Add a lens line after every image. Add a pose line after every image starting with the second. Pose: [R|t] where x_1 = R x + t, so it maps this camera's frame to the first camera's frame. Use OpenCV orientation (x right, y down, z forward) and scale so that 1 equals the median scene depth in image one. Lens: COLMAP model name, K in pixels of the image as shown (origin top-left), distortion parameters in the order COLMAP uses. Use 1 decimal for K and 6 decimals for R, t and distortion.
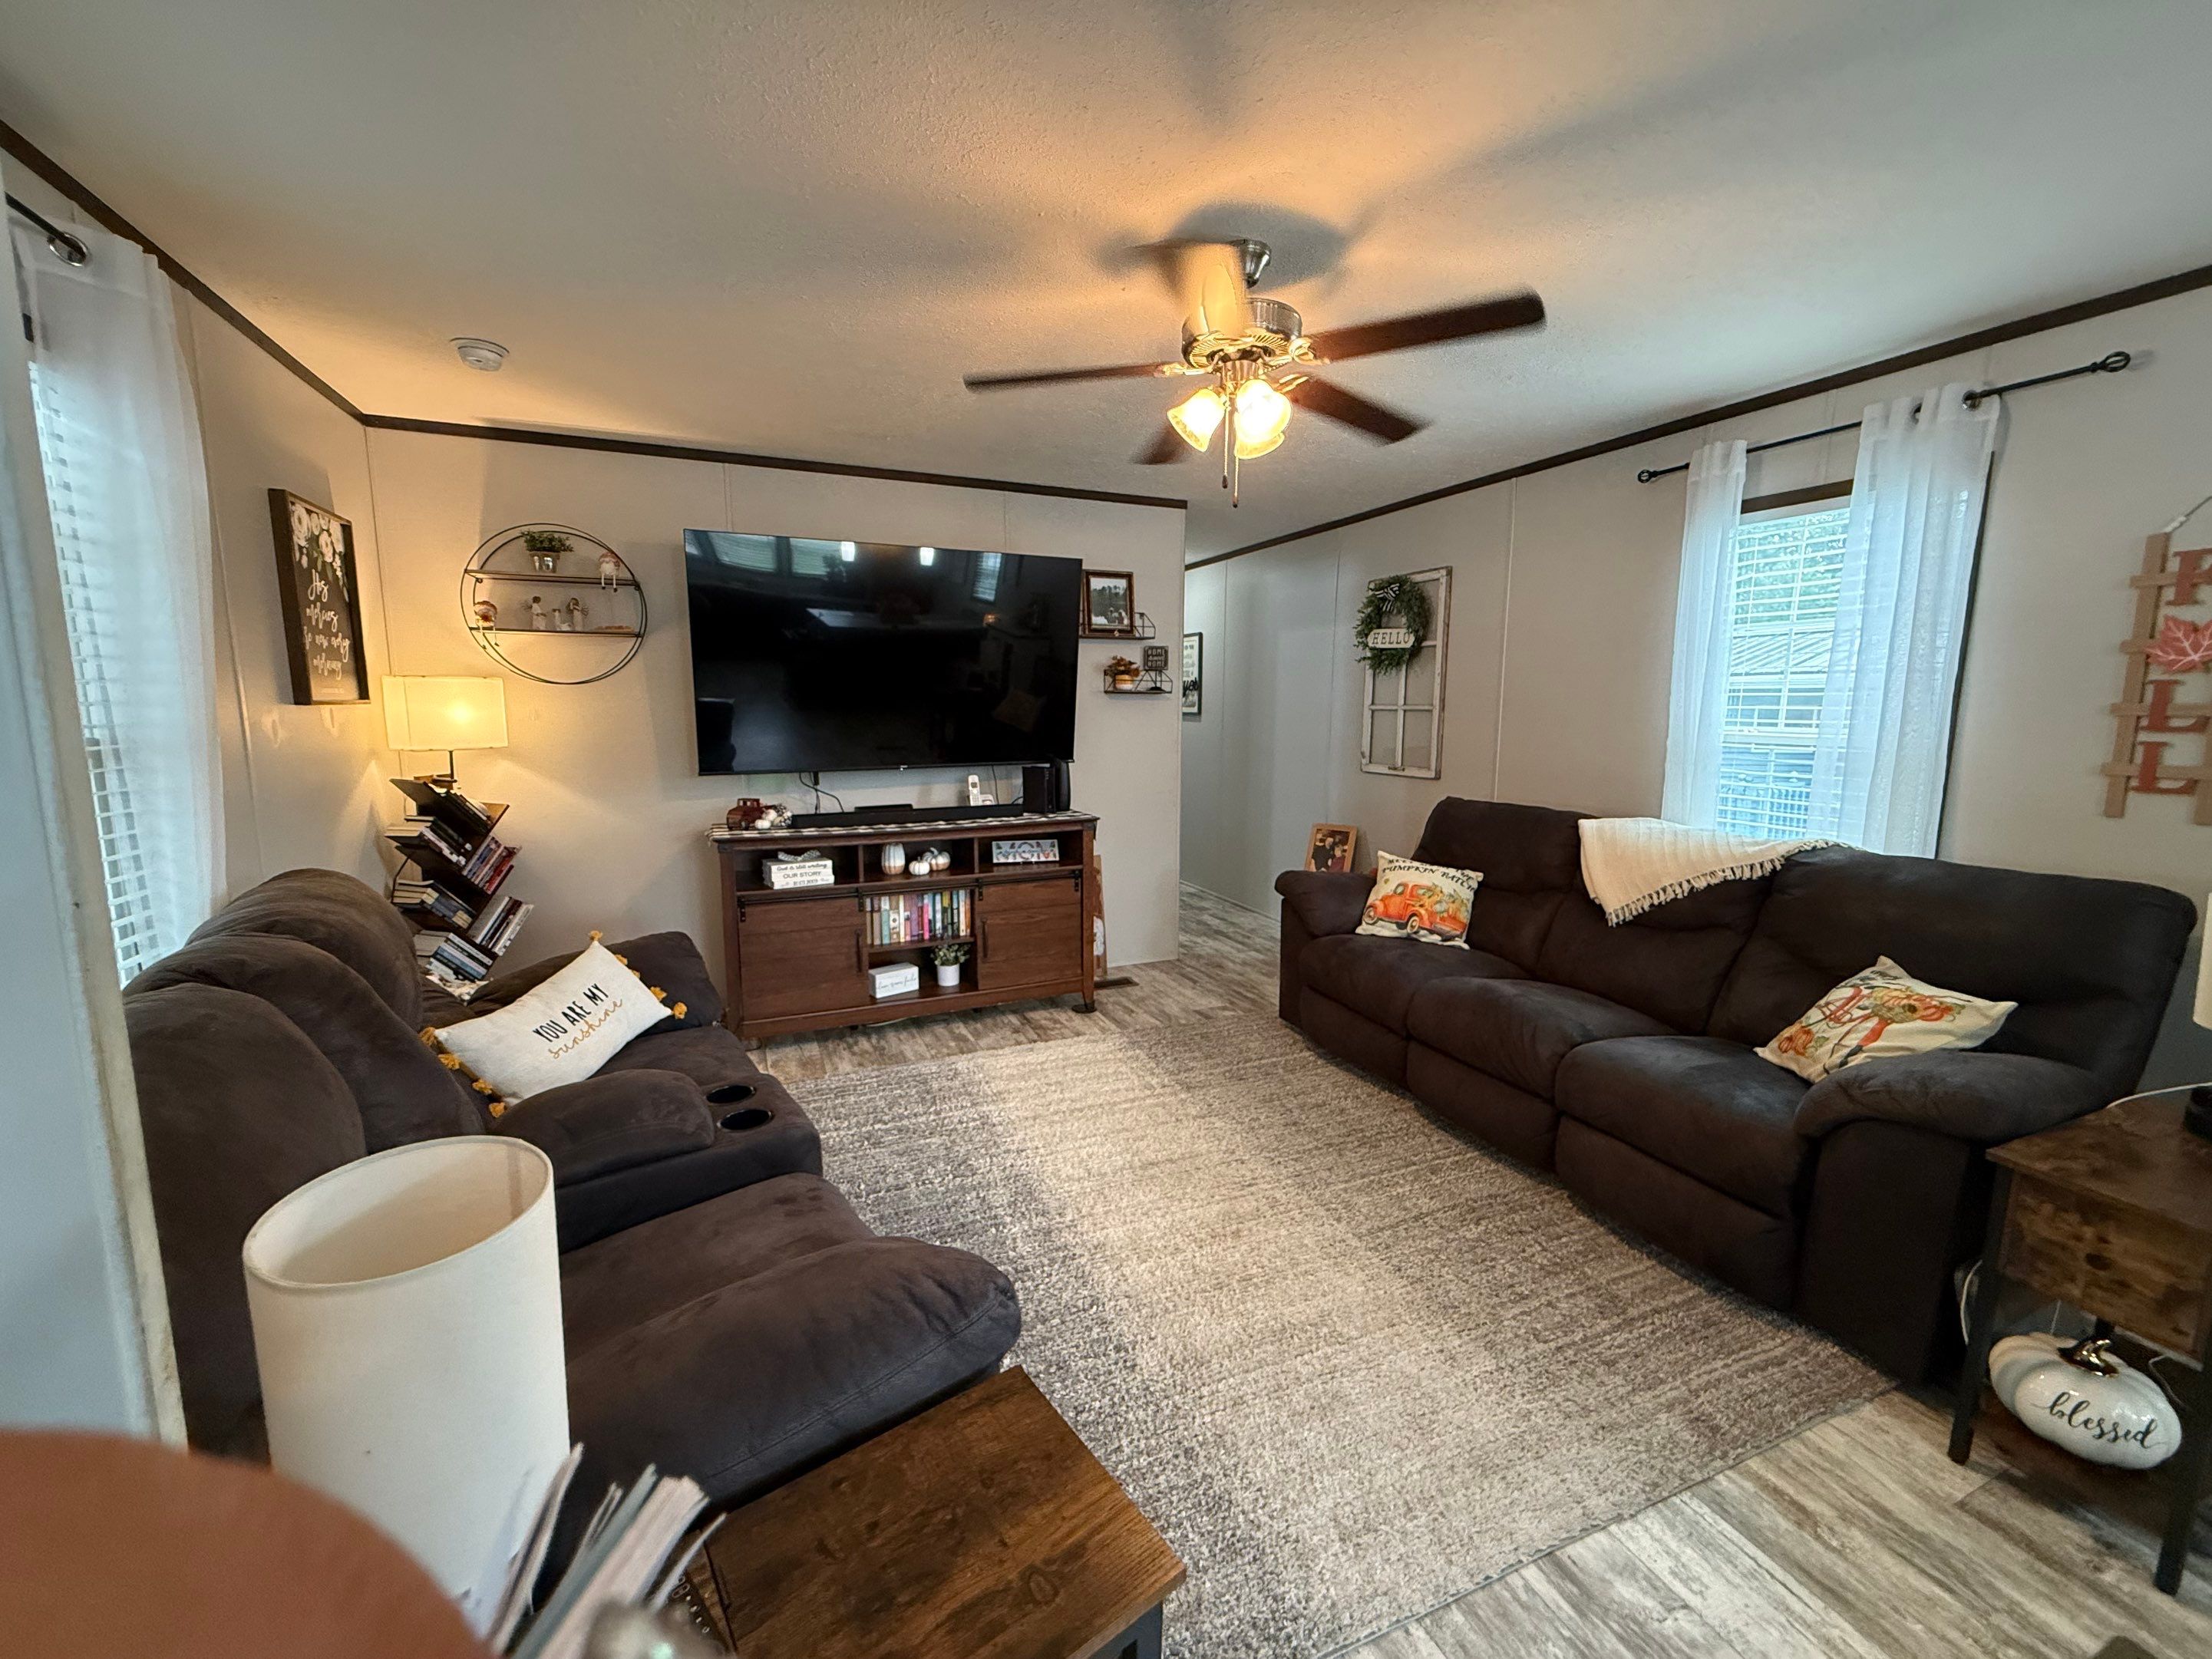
lens RADIAL K [[871.4, 0, 1103.5], [0, 871.4, 828.7], [0, 0, 1]] dist [-0.000761, 0.000376]
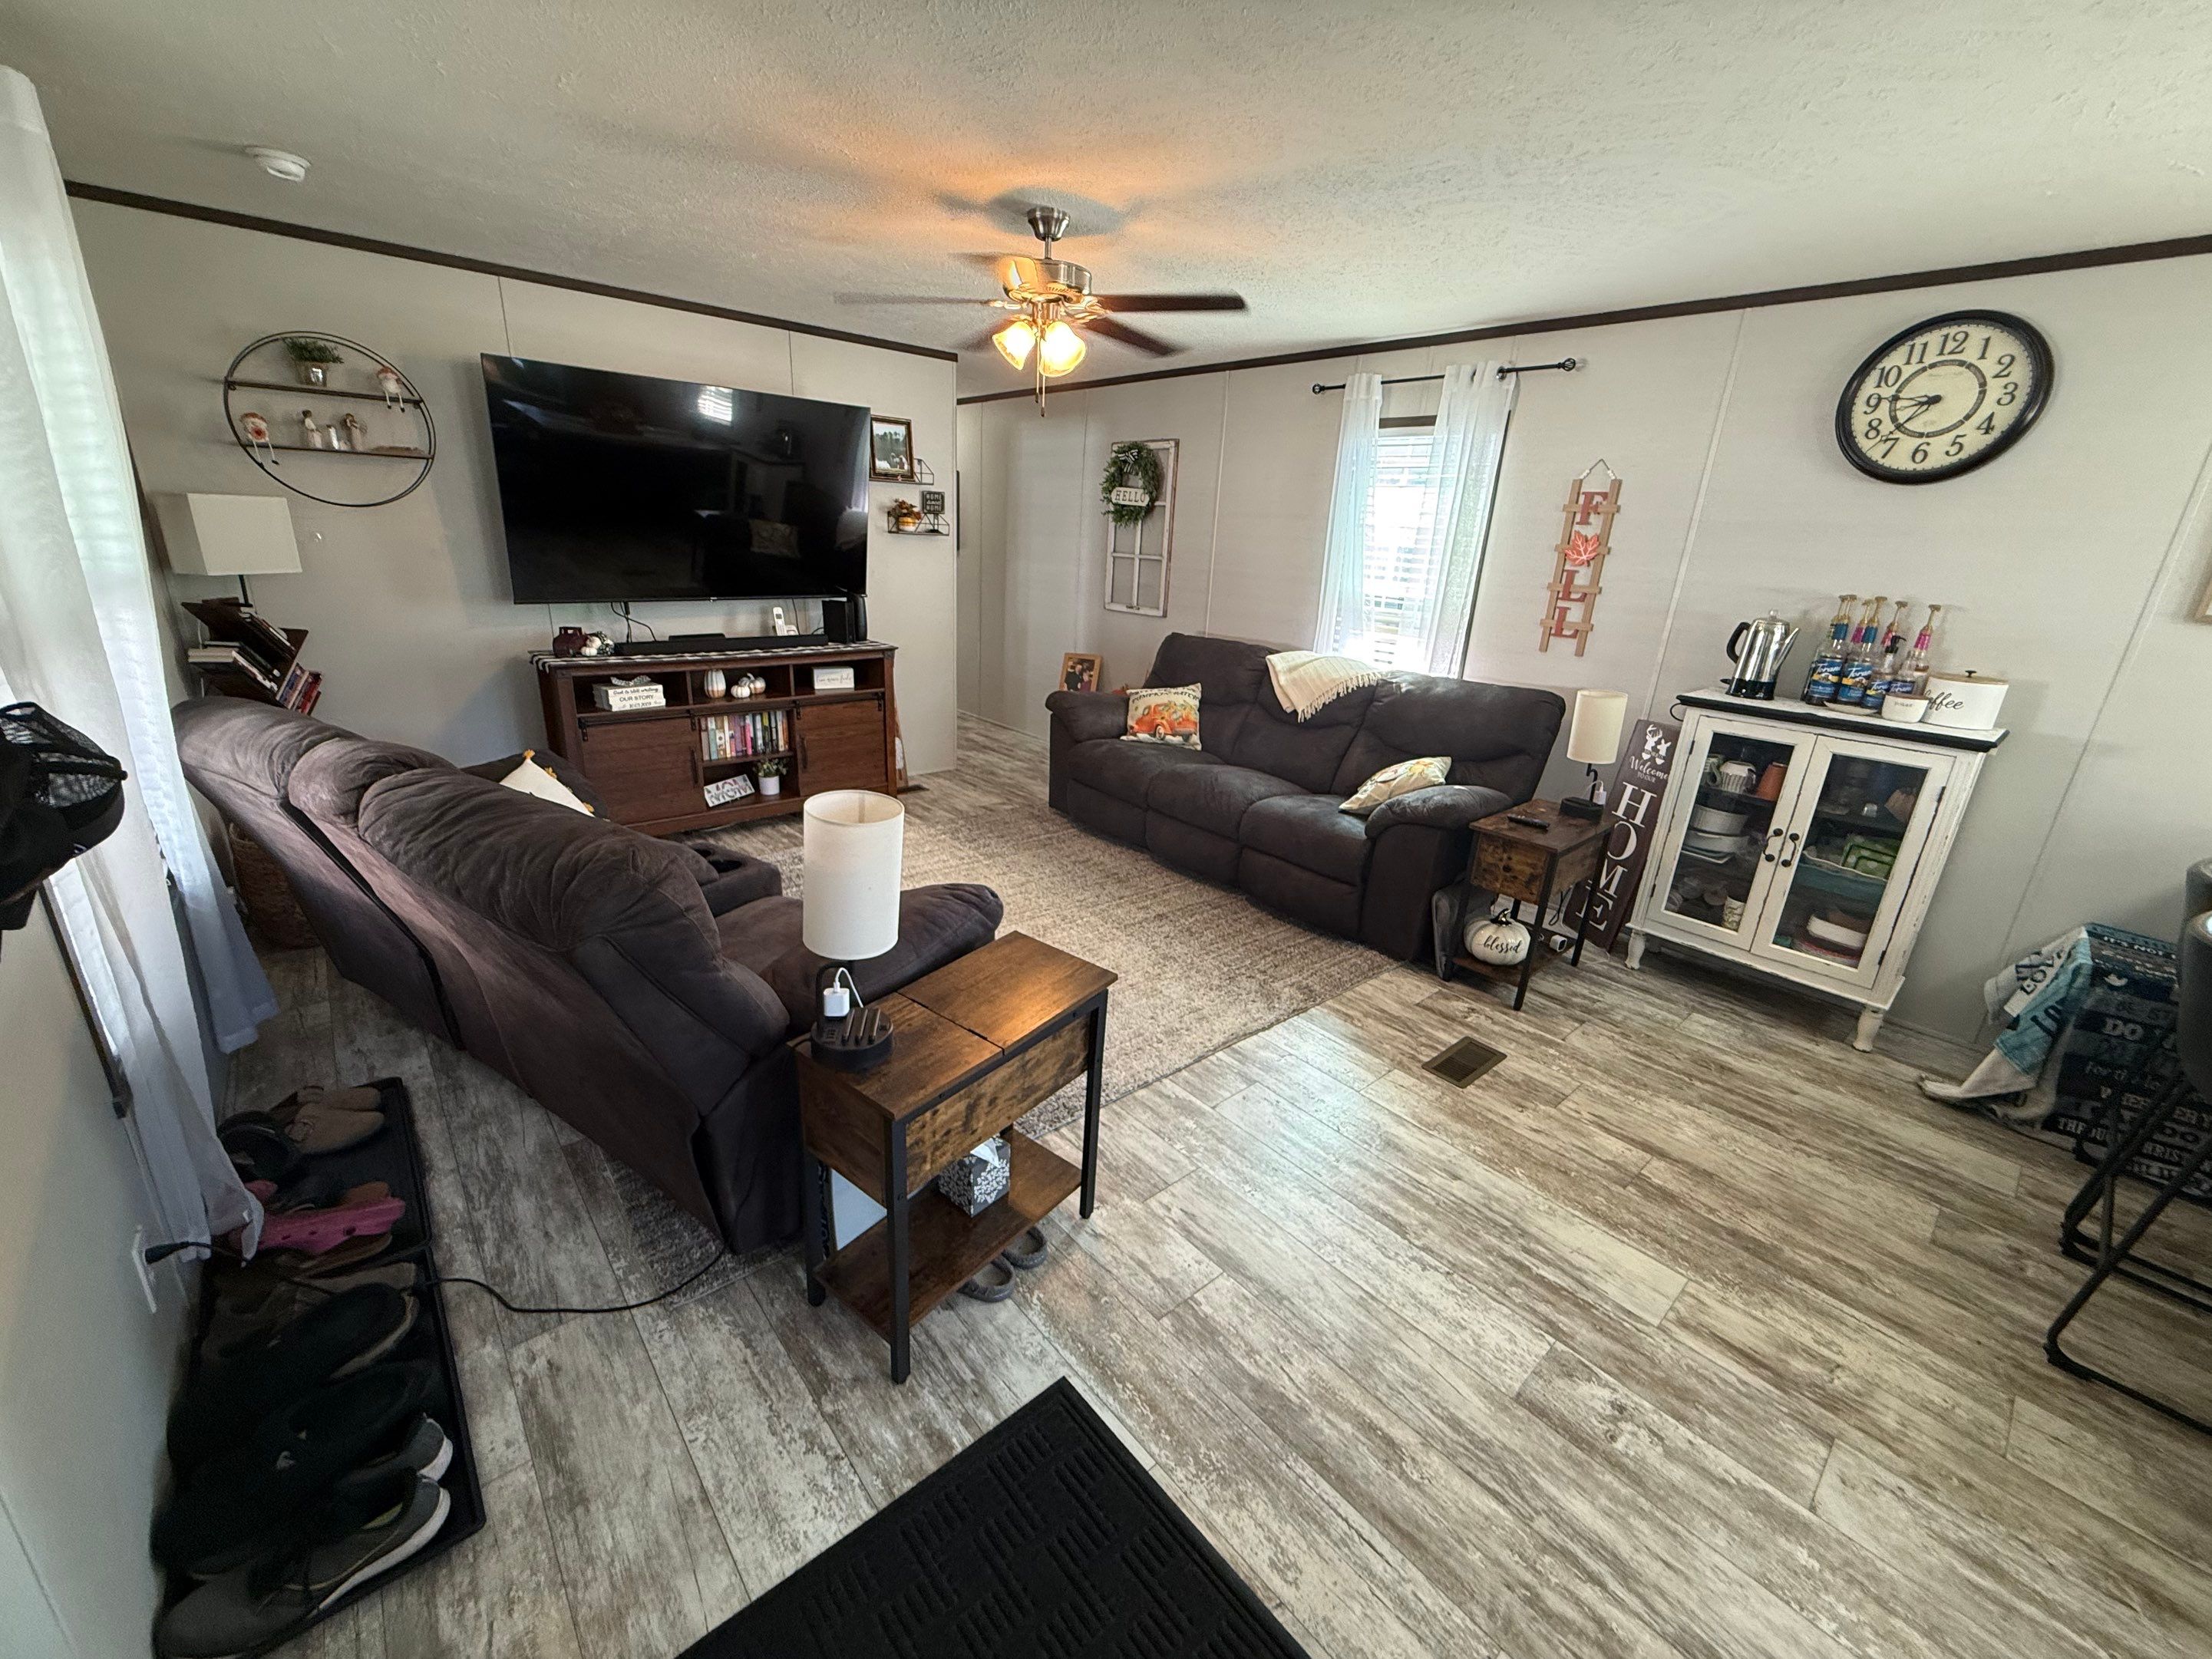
lens RADIAL K [[871.4, 0, 1100.4], [0, 871.4, 825.7], [0, 0, 1]] dist [-0.000761, 0.000376]
pose [[0.952032, -0.054771, 0.301058, -0.118740], [-0.003190, 0.982021, 0.188745, 0.001263], [-0.305983, -0.180651, 0.934740, -0.238287]]
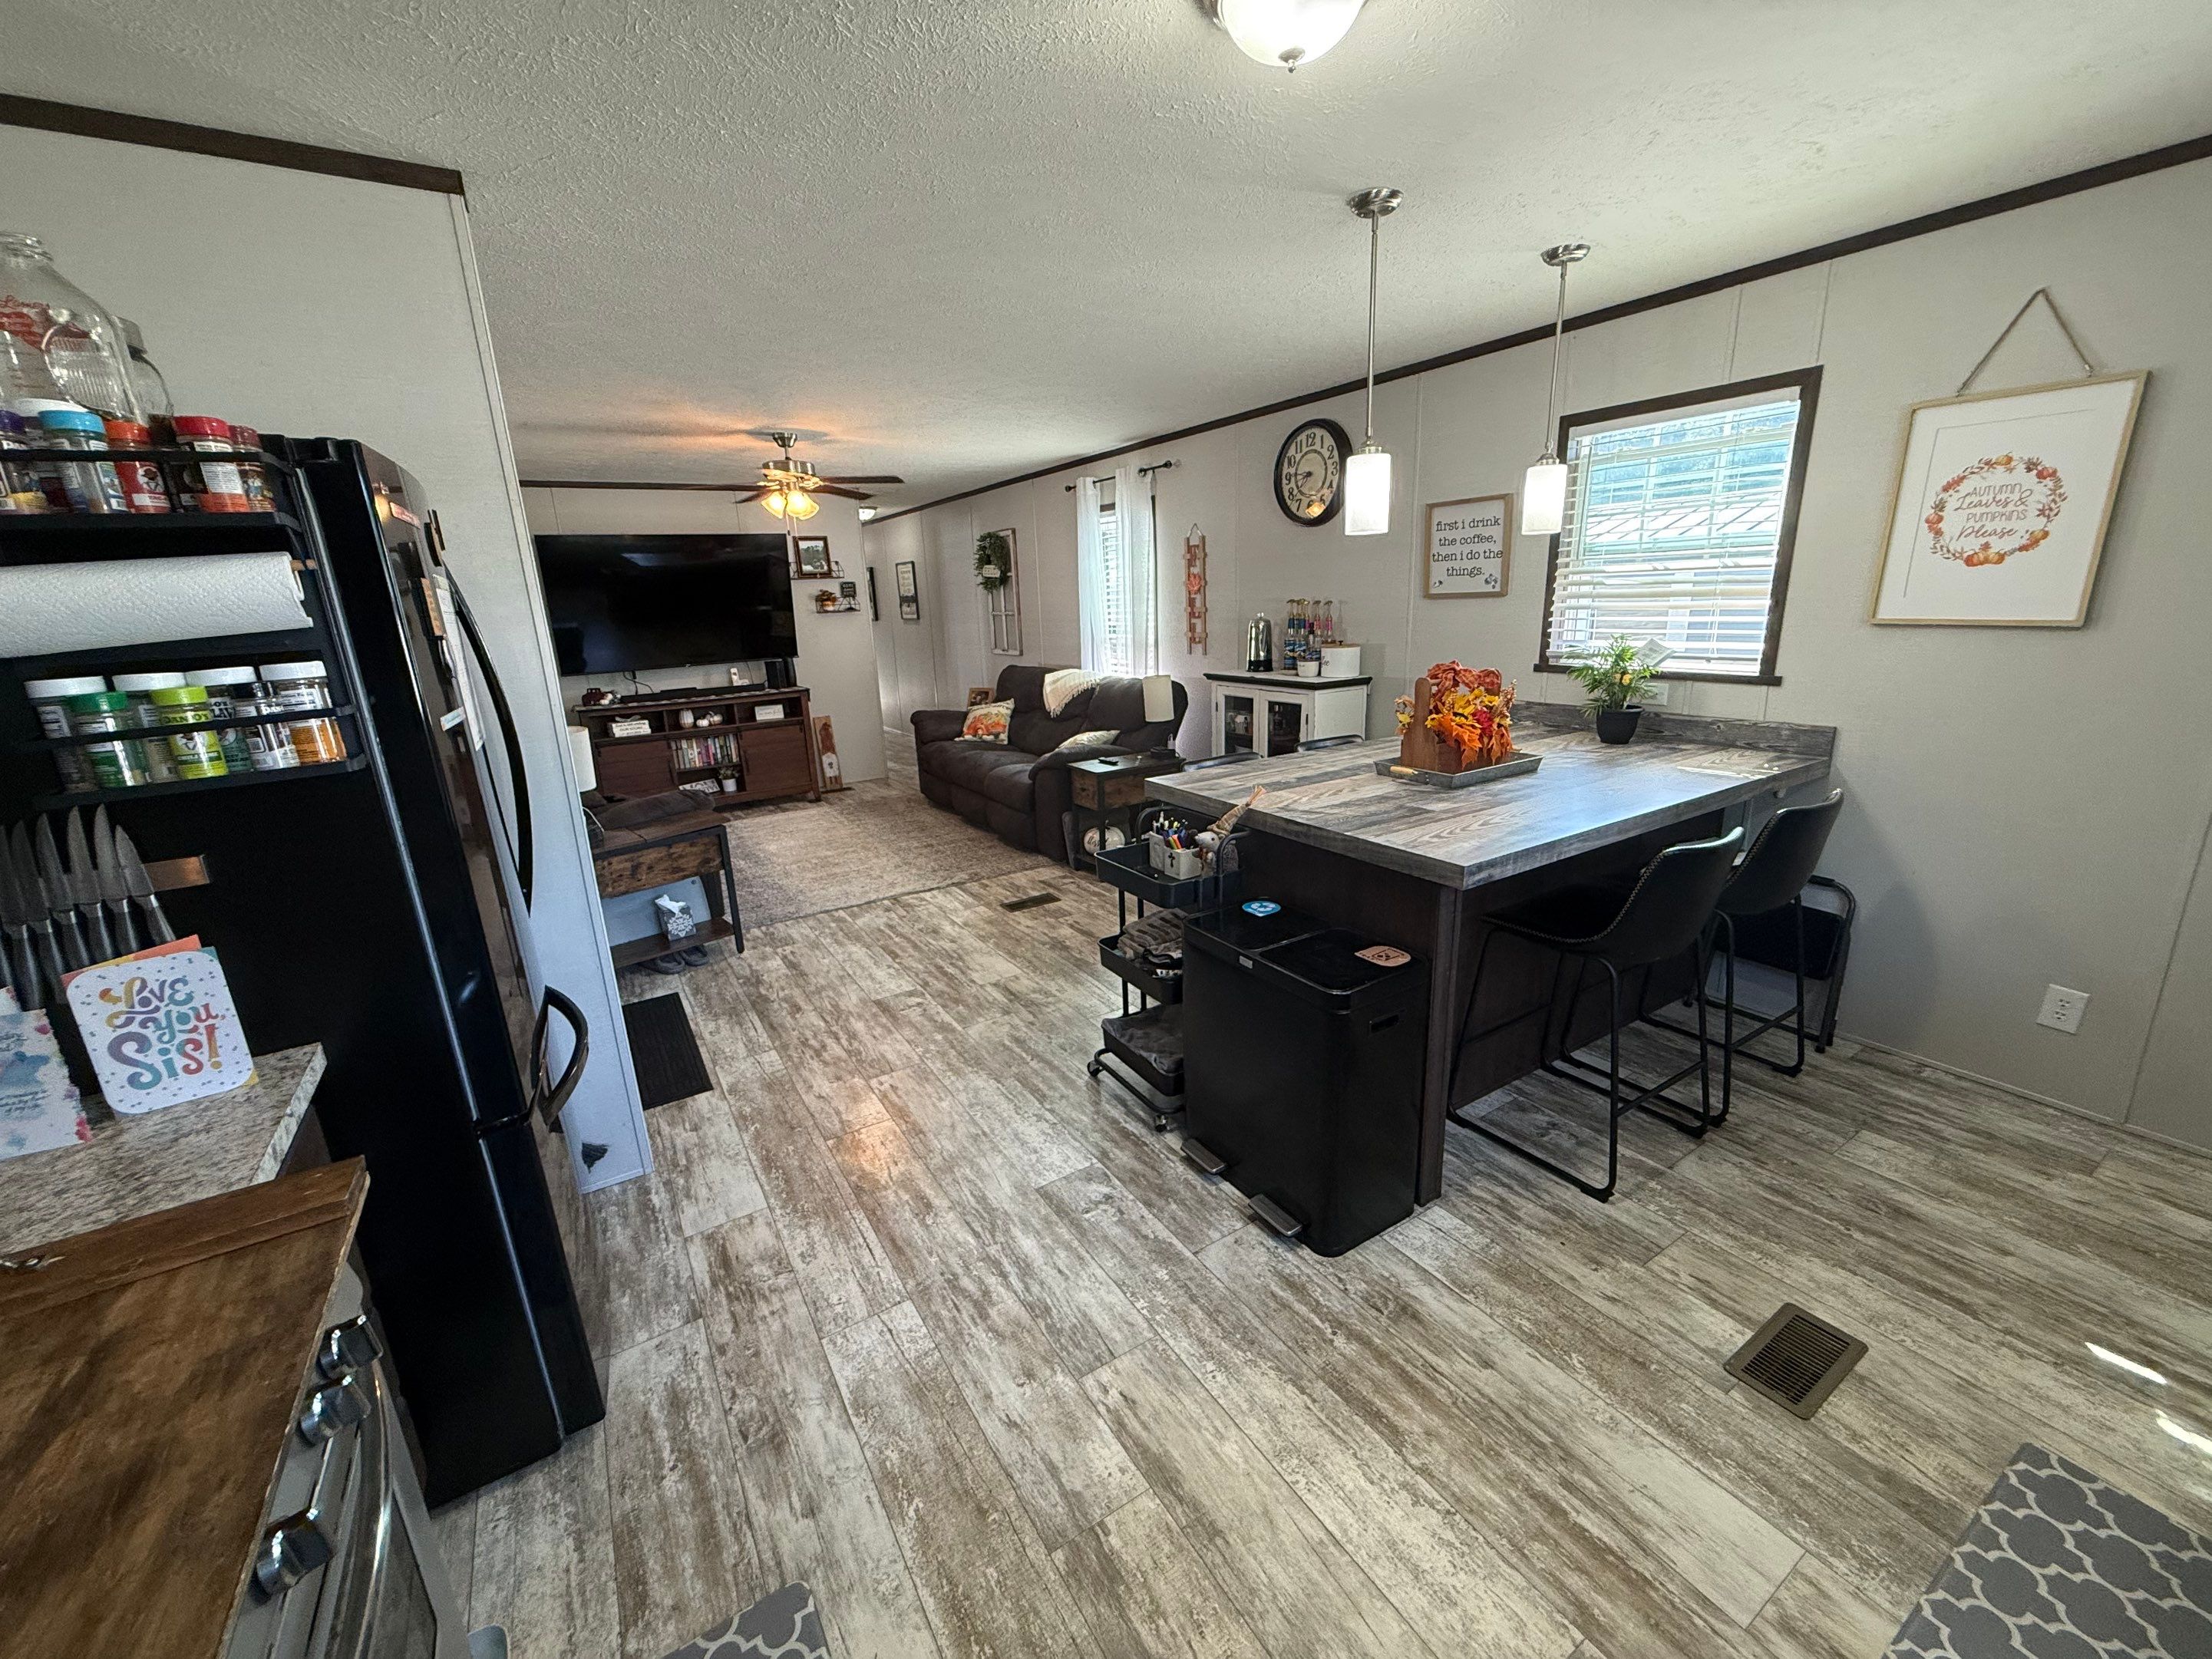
lens RADIAL K [[871.4, 0, 1107.1], [0, 871.4, 830.5], [0, 0, 1]] dist [-0.000761, 0.000376]
pose [[0.987788, -0.082836, 0.131960, 0.350929], [0.066135, 0.989788, 0.126275, 0.093749], [-0.141072, -0.116006, 0.983179, -0.884264]]
